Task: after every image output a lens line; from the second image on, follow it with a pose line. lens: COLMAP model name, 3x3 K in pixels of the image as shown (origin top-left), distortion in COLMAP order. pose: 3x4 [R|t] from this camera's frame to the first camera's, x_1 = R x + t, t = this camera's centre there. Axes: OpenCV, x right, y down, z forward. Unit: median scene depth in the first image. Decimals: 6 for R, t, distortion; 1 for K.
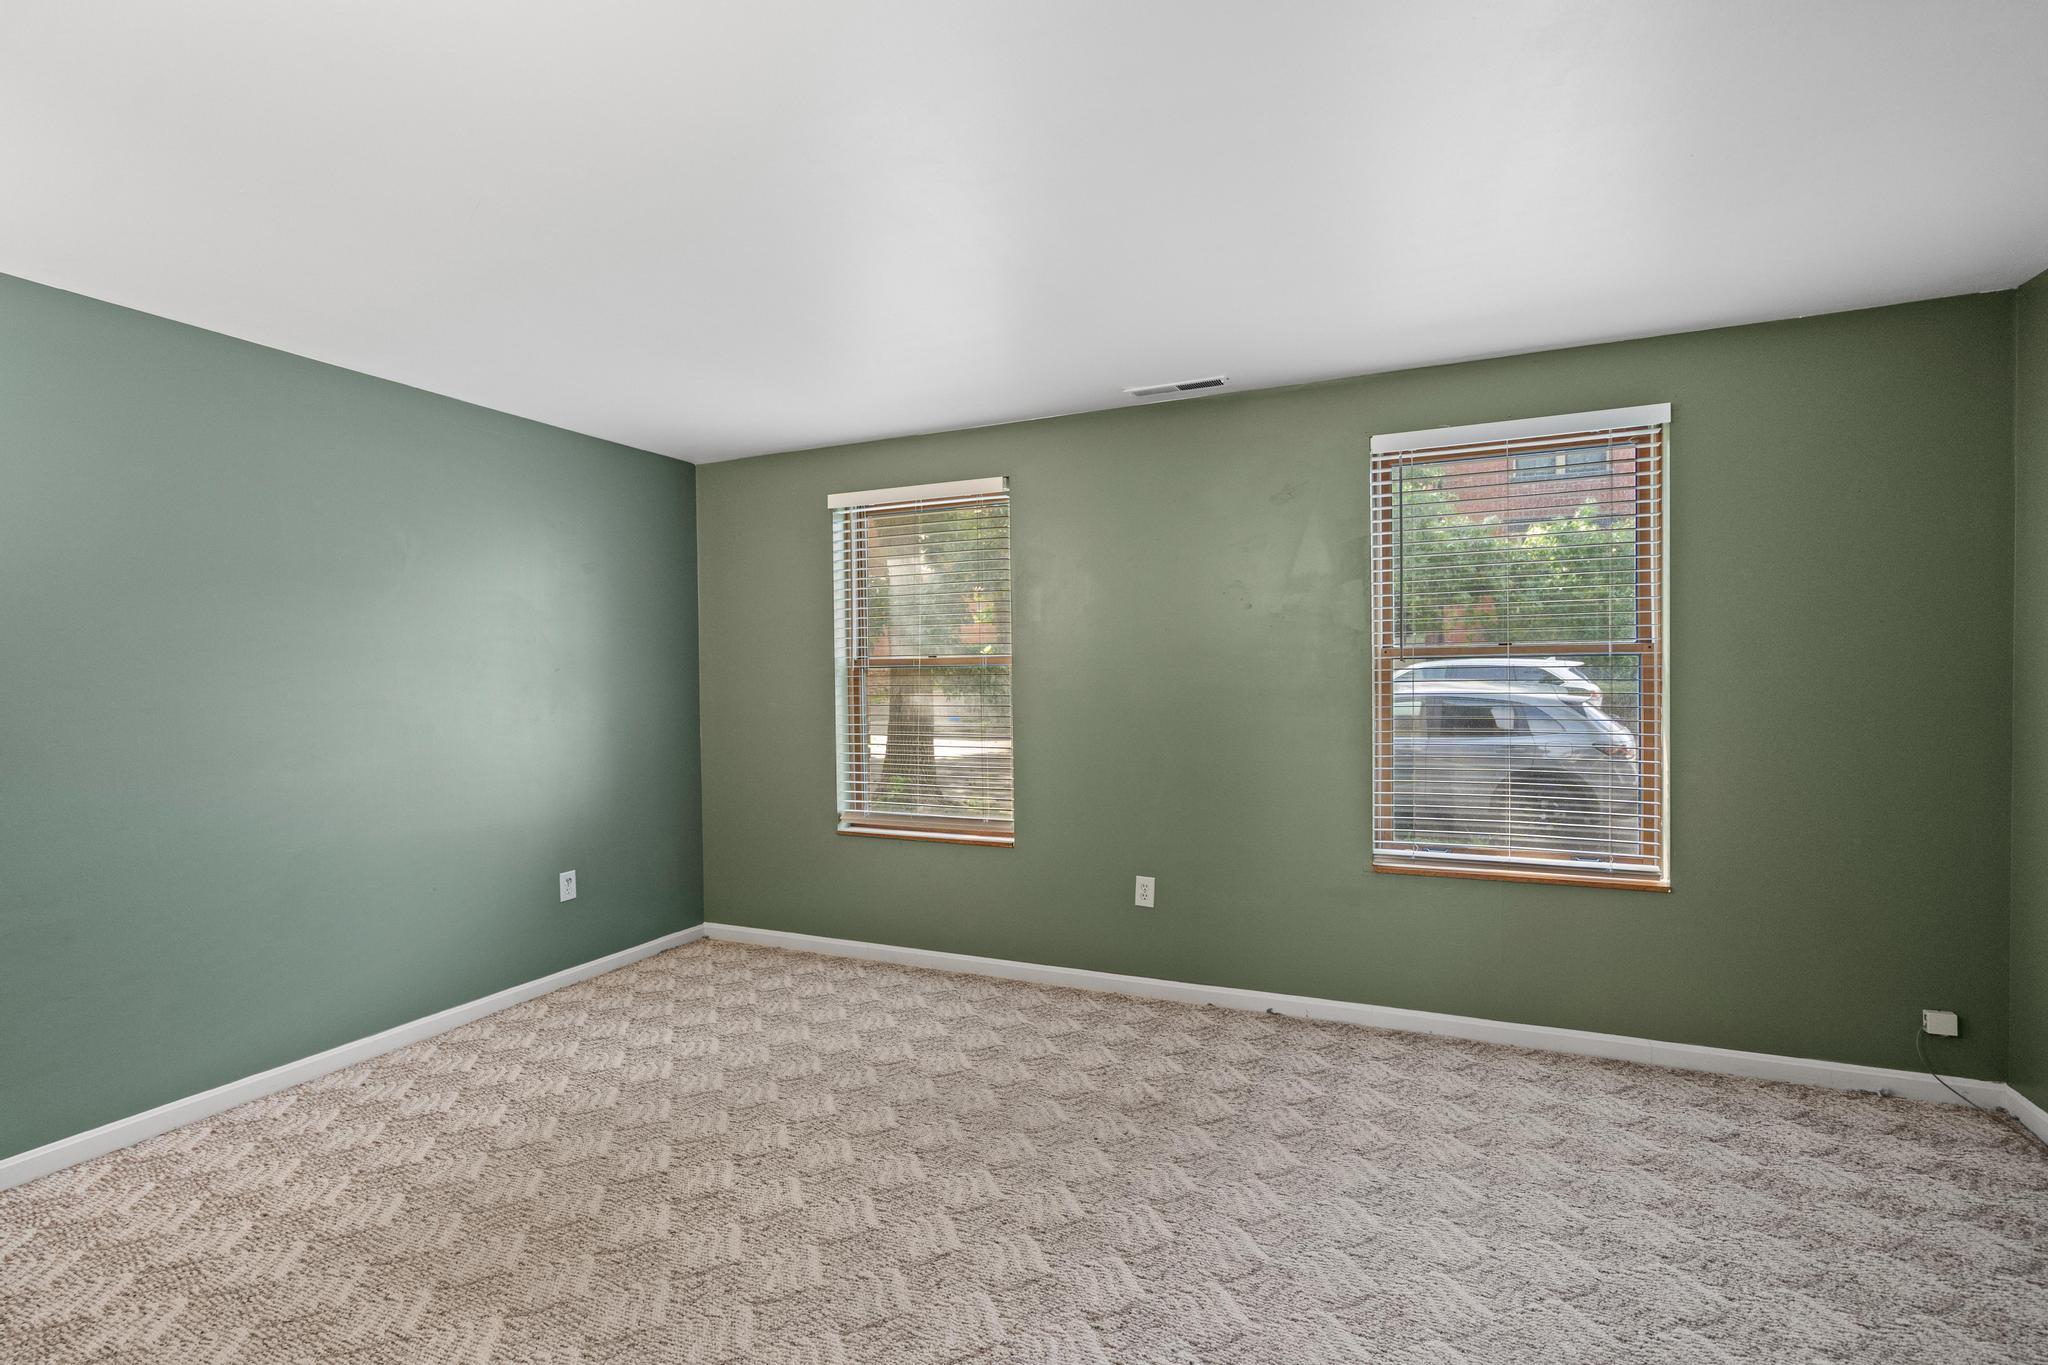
lens RADIAL K [[954.1, 0, 1043.9], [0, 954.1, 696.8], [0, 0, 1]] dist [-0.002120, 0.000390]
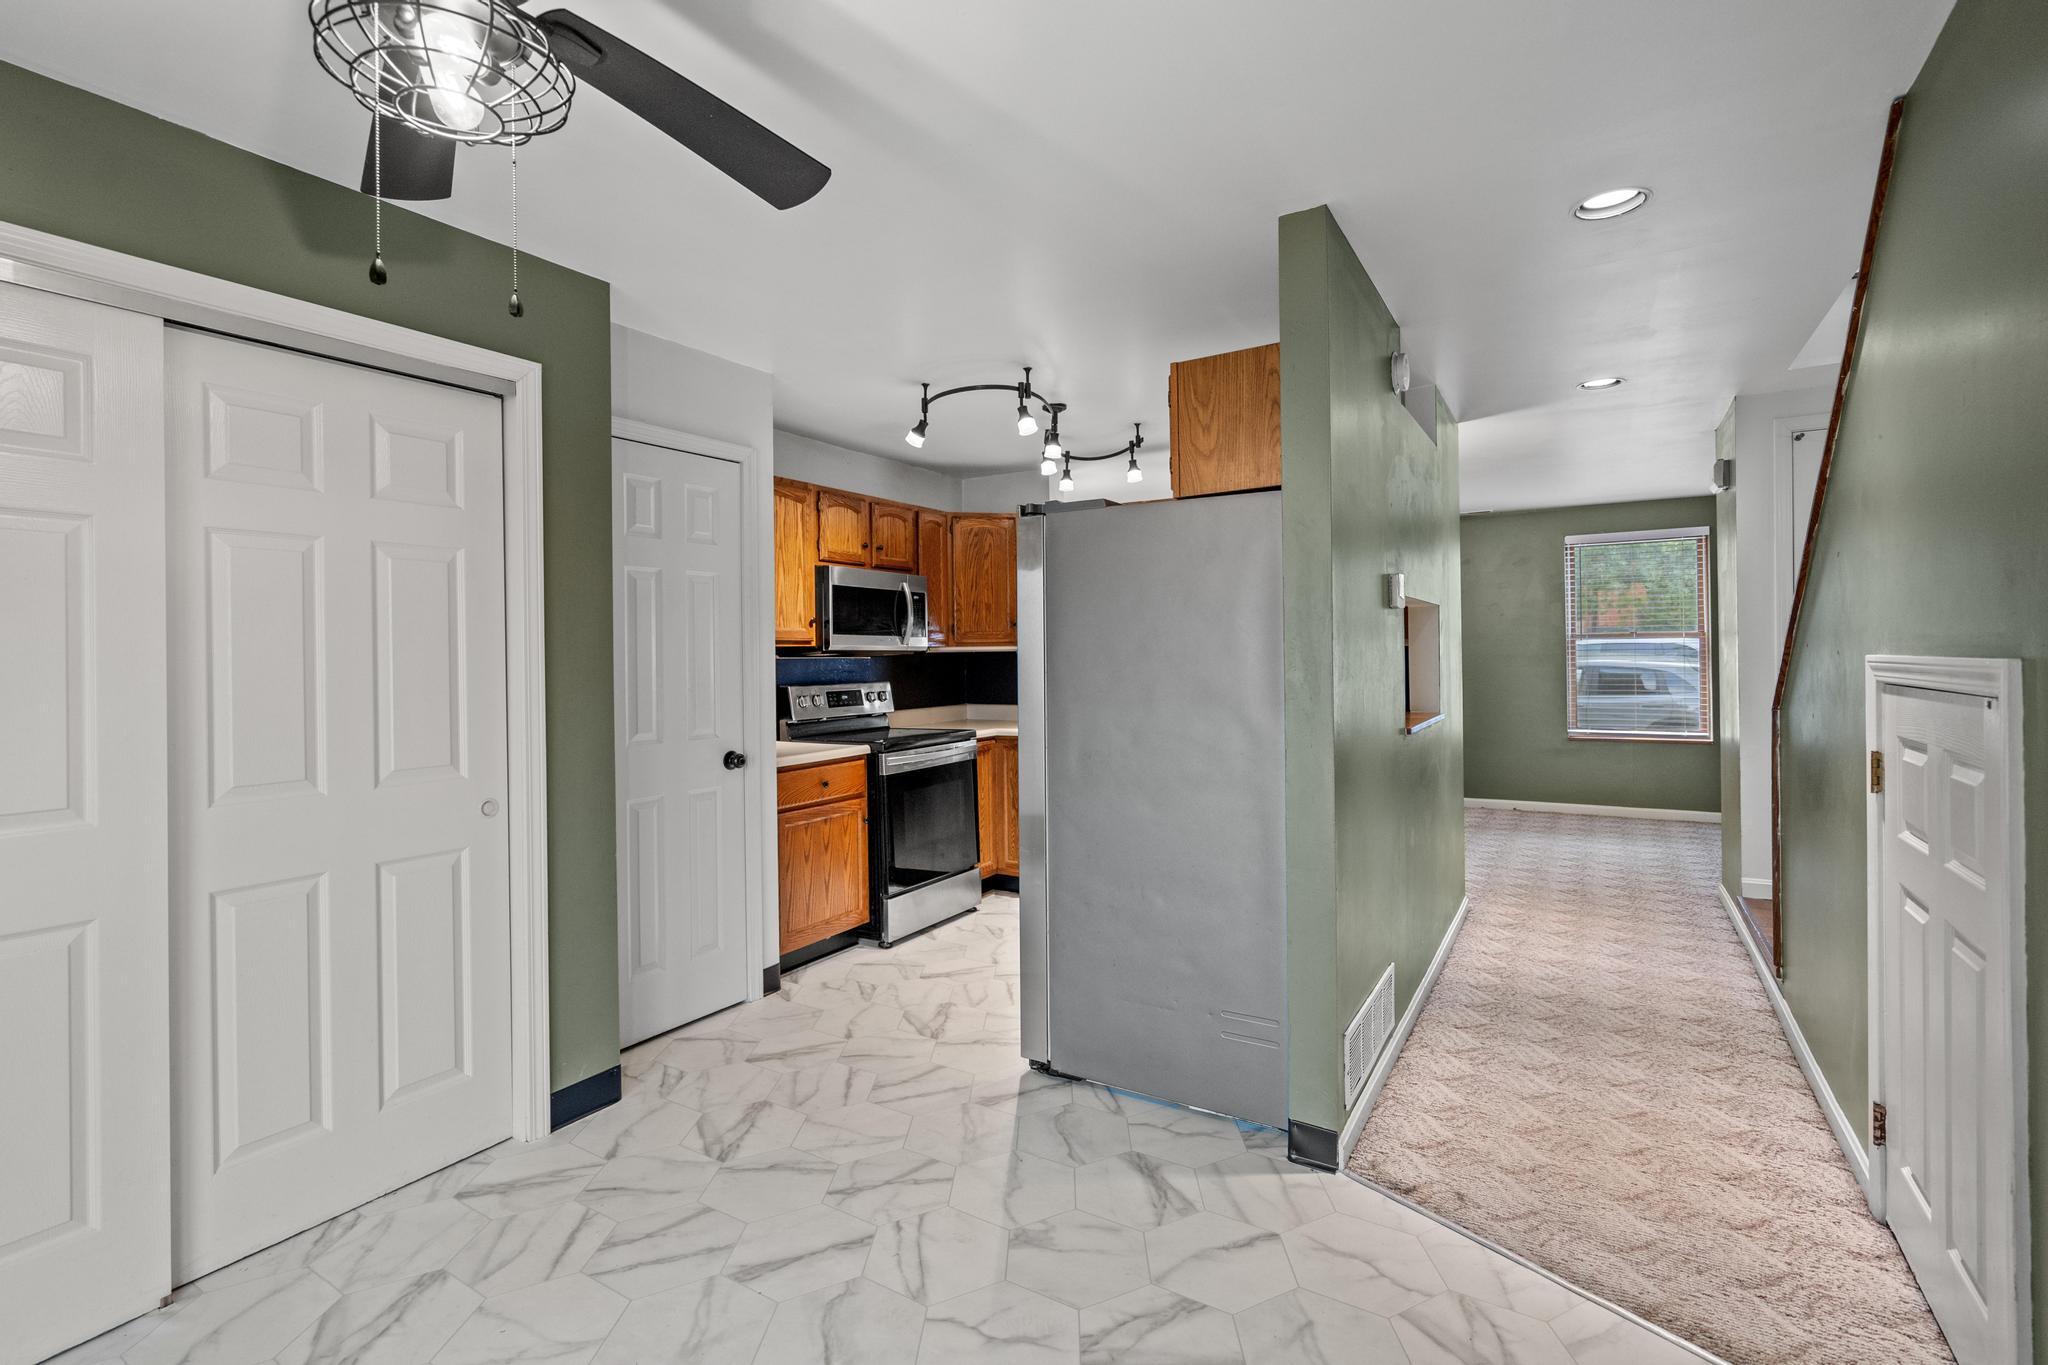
lens RADIAL K [[954.1, 0, 1041.9], [0, 954.1, 655.4], [0, 0, 1]] dist [-0.002120, 0.000390]
pose [[0.991410, -0.001996, -0.130778, -0.620217], [-0.000826, 0.999768, -0.021521, 0.047865], [0.130790, 0.021444, 0.991178, -1.452770]]
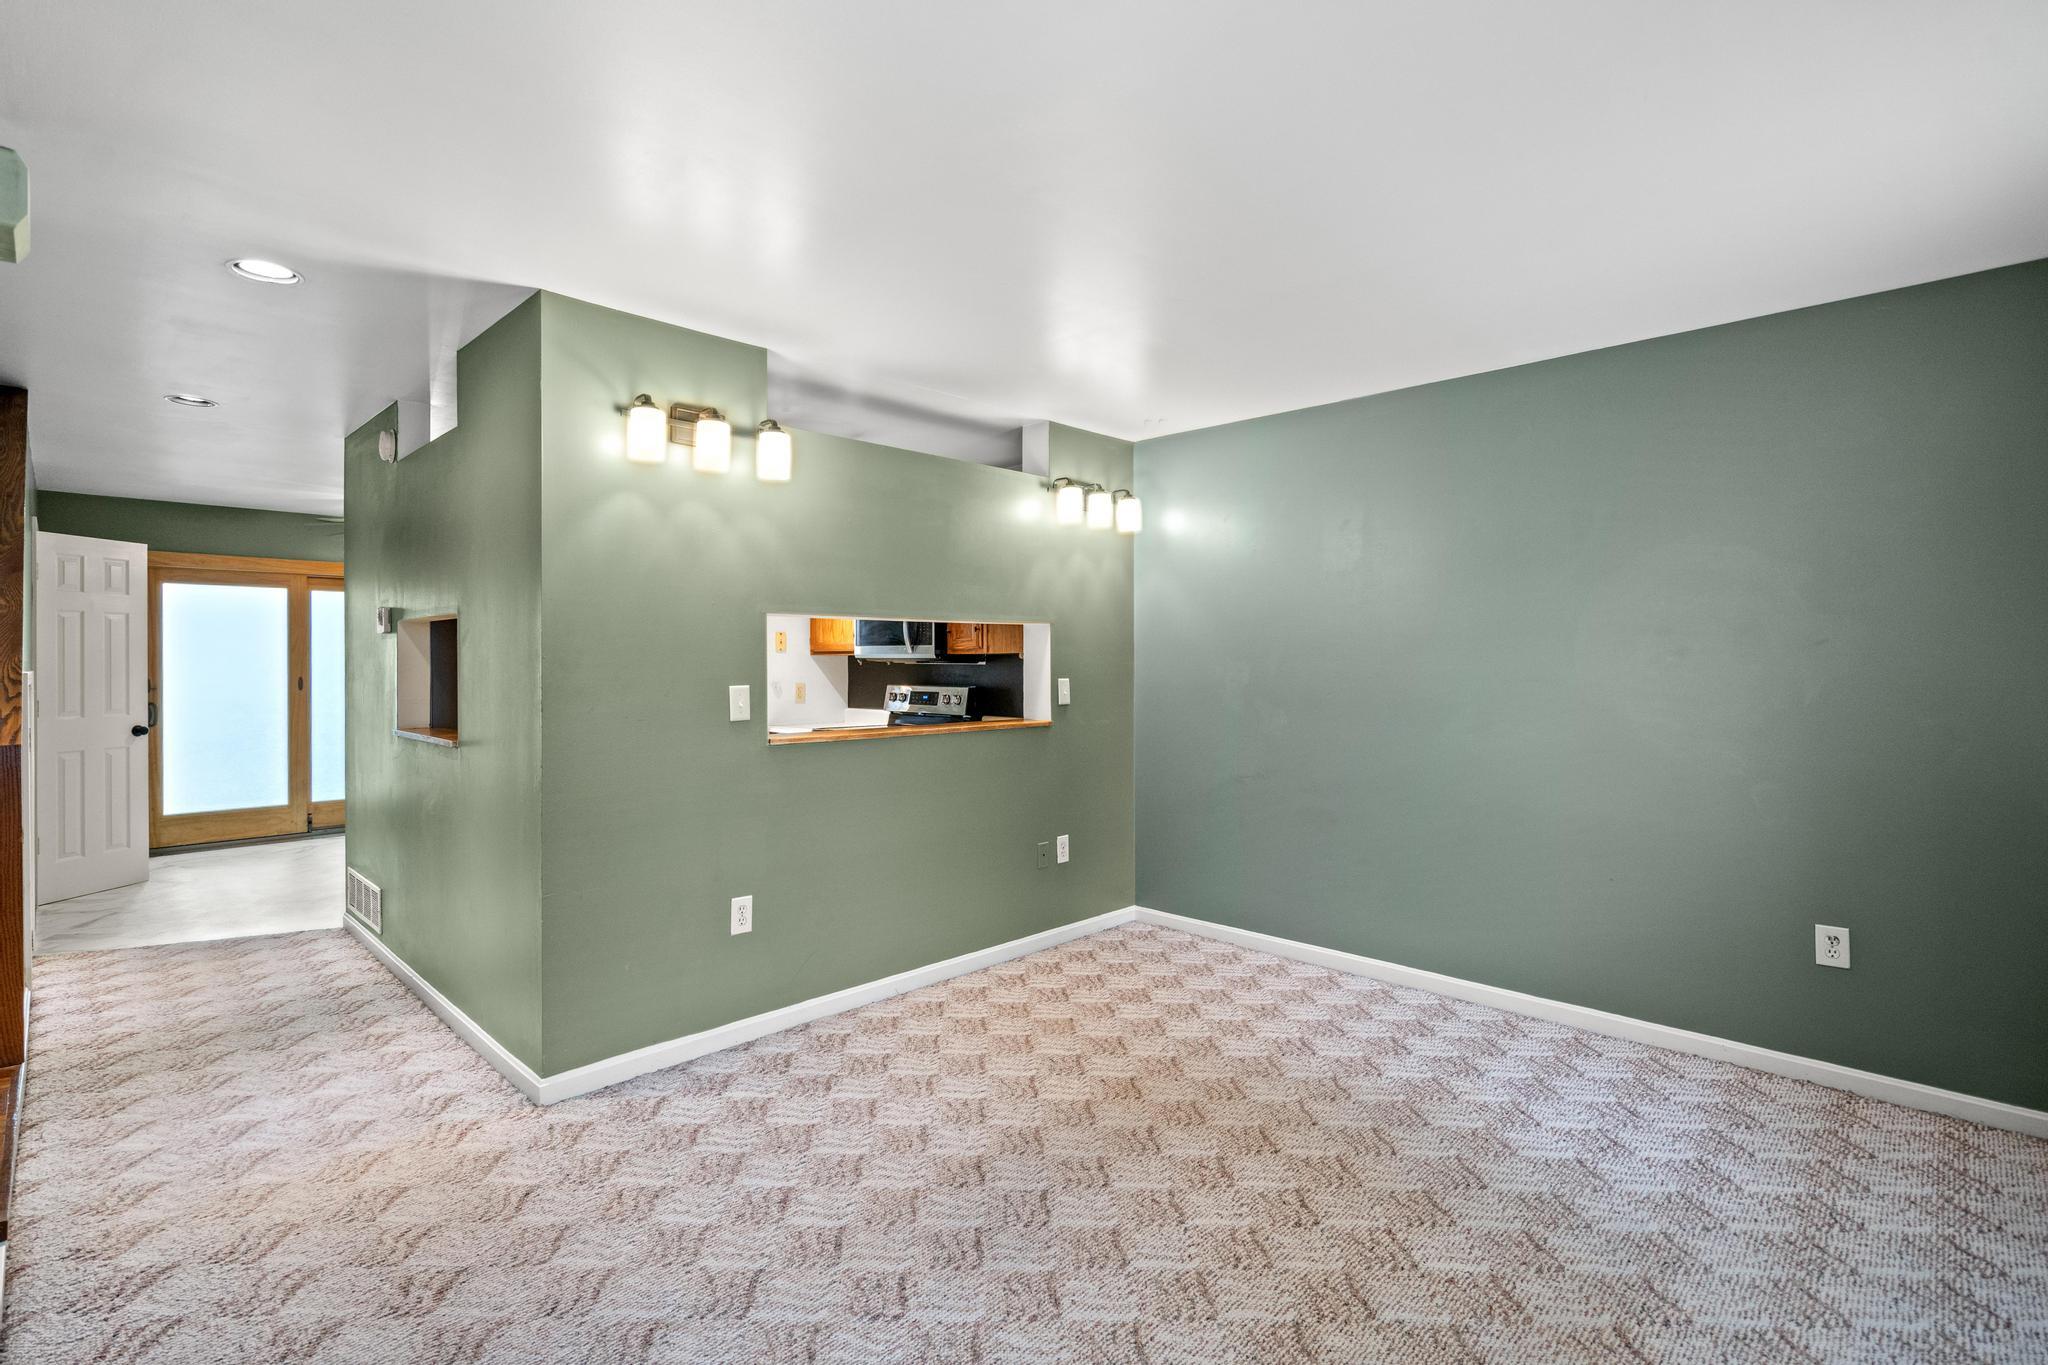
lens RADIAL K [[954.1, 0, 983.3], [0, 954.1, 658.7], [0, 0, 1]] dist [-0.002120, 0.000390]
pose [[-0.393641, 0.011337, -0.919194, 0.513779], [-0.013387, 0.999747, 0.018063, -0.027548], [0.919167, 0.019416, -0.393390, 0.882615]]
